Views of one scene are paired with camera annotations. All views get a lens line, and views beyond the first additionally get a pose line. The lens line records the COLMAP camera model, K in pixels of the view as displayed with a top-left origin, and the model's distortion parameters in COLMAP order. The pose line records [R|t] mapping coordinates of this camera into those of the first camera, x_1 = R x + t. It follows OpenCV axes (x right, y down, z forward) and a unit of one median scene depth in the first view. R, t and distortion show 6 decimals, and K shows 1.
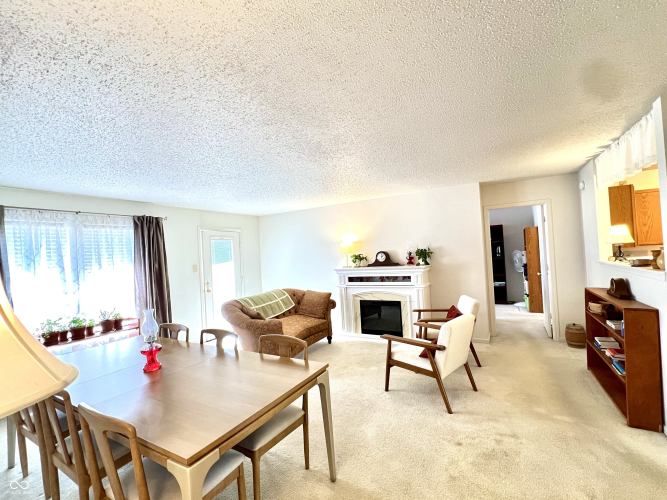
lens RADIAL K [[295.7, 0, 331.3], [0, 295.7, 246.7], [0, 0, 1]] dist [-0.003088, 0.000426]
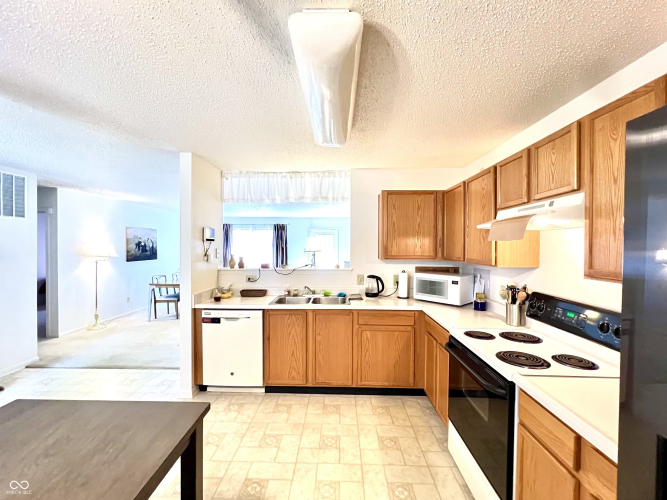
lens RADIAL K [[295.7, 0, 332.2], [0, 295.7, 249.0], [0, 0, 1]] dist [-0.003088, 0.000426]
pose [[0.469663, 0.064732, -0.880470, 1.334773], [-0.008974, 0.997607, 0.068558, -0.070038], [0.882800, -0.024298, 0.469120, 0.332182]]
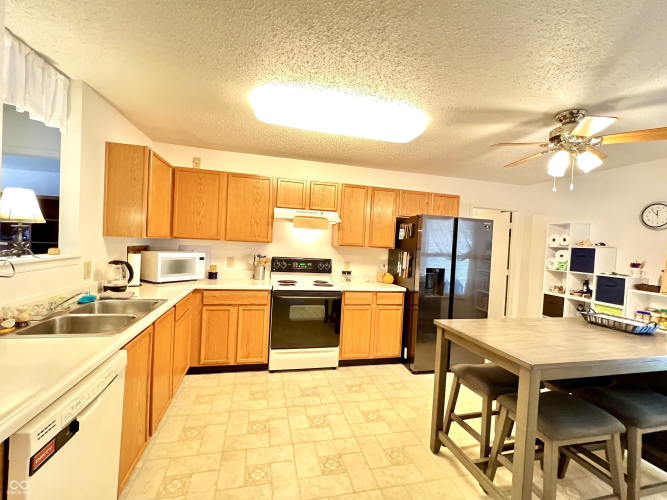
lens RADIAL K [[295.7, 0, 330.9], [0, 295.7, 248.6], [0, 0, 1]] dist [-0.003088, 0.000426]
pose [[0.723097, 0.074433, 0.686724, 0.653663], [-0.106268, 0.994329, 0.004123, -0.016578], [-0.682523, -0.075958, 0.726907, 0.145914]]
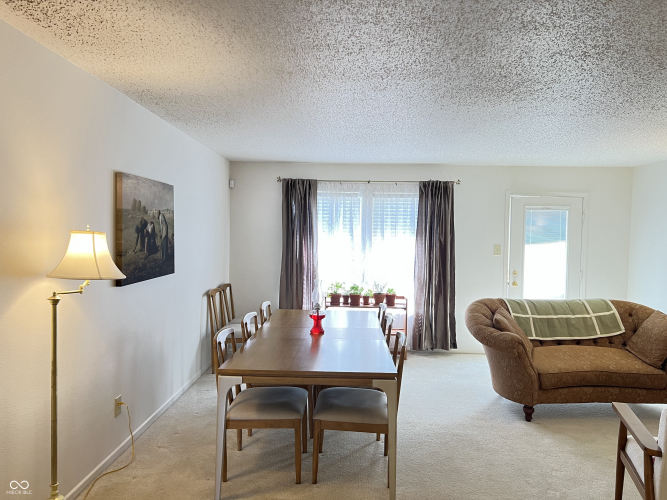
lens RADIAL K [[503.5, 0, 332.1], [0, 503.5, 245.9], [0, 0, 1]] dist [0.046938, -0.049754]
pose [[0.473711, 0.088810, -0.876191, 0.472662], [-0.024553, 0.995847, 0.087664, -0.037244], [0.880338, -0.020015, 0.473924, 0.067052]]
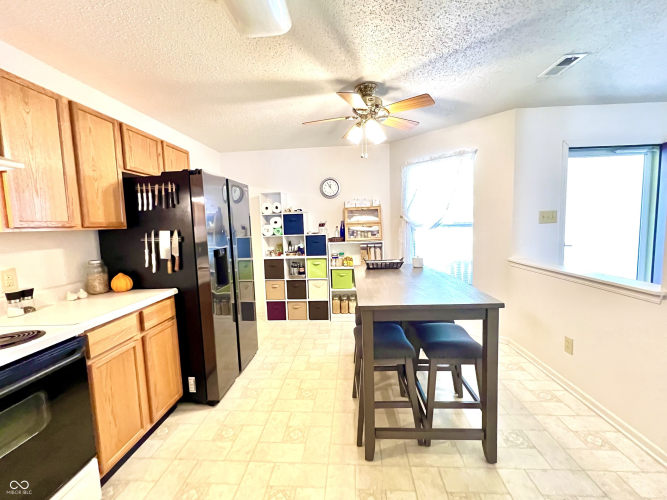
lens RADIAL K [[295.7, 0, 332.0], [0, 295.7, 249.6], [0, 0, 1]] dist [-0.003088, 0.000426]
pose [[-0.430008, -0.015004, 0.902700, 0.784545], [0.034978, 0.998834, 0.033264, -0.002548], [-0.902147, 0.045878, -0.428982, 0.526541]]
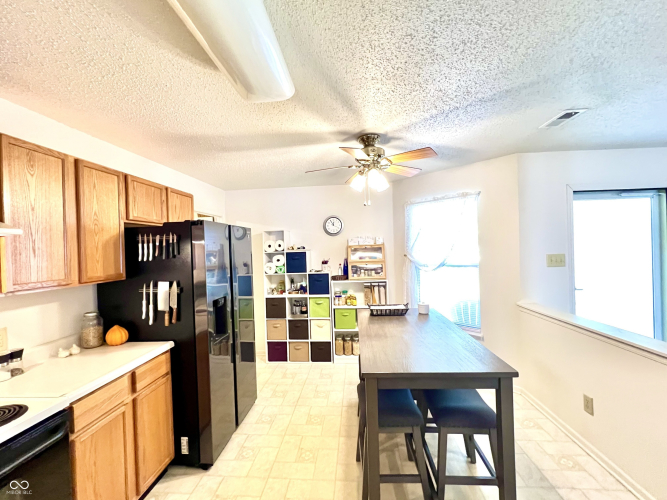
lens RADIAL K [[295.7, 0, 331.9], [0, 295.7, 248.0], [0, 0, 1]] dist [-0.003088, 0.000426]
pose [[-0.418440, 0.061914, 0.906132, 0.793117], [0.031974, 0.998060, -0.053430, -0.044268], [-0.907682, 0.006616, -0.419607, 0.518752]]
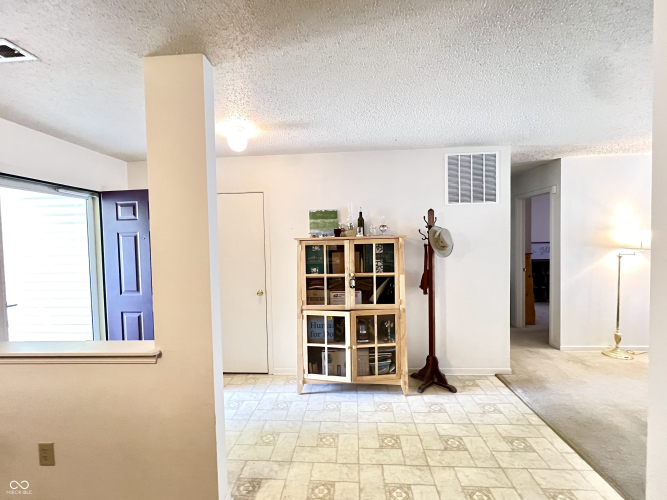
lens RADIAL K [[295.7, 0, 333.4], [0, 295.7, 249.0], [0, 0, 1]] dist [-0.003088, 0.000426]
pose [[-0.897902, 0.089187, -0.431065, 0.882615], [0.080651, 0.996015, 0.038081, -0.039434], [0.432744, -0.000573, -0.901517, 0.423599]]
